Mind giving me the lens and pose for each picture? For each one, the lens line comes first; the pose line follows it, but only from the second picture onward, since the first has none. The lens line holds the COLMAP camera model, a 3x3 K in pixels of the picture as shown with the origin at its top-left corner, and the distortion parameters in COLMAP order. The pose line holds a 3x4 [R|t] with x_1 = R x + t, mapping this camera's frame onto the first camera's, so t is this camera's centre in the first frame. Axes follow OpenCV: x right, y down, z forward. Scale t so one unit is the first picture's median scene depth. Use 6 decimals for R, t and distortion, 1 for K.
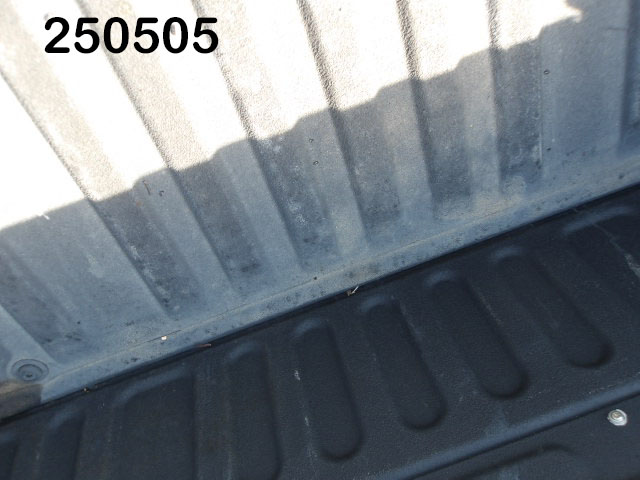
lens RADIAL K [[520.7, 0, 319.1], [0, 520.7, 244.2], [0, 0, 1]] dist [-0.000323, -0.006264]
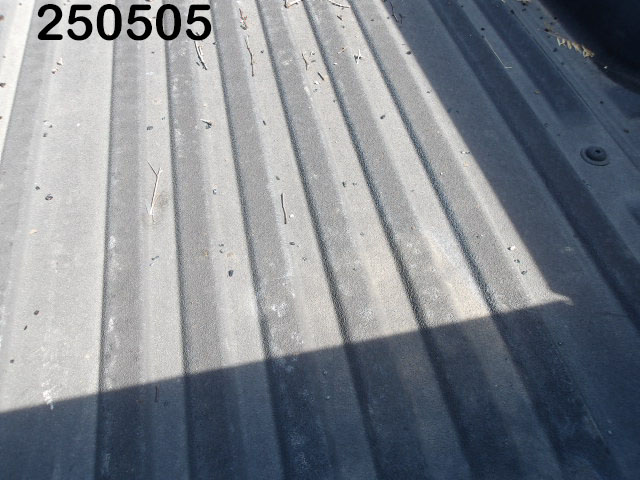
lens RADIAL K [[520.7, 0, 319.1], [0, 520.7, 244.2], [0, 0, 1]] dist [-0.000323, -0.006264]
pose [[0.974089, -0.062115, -0.217467, 0.205310], [-0.190653, 0.291724, -0.937309, 0.664919], [0.121661, 0.954484, 0.272323, 0.467526]]
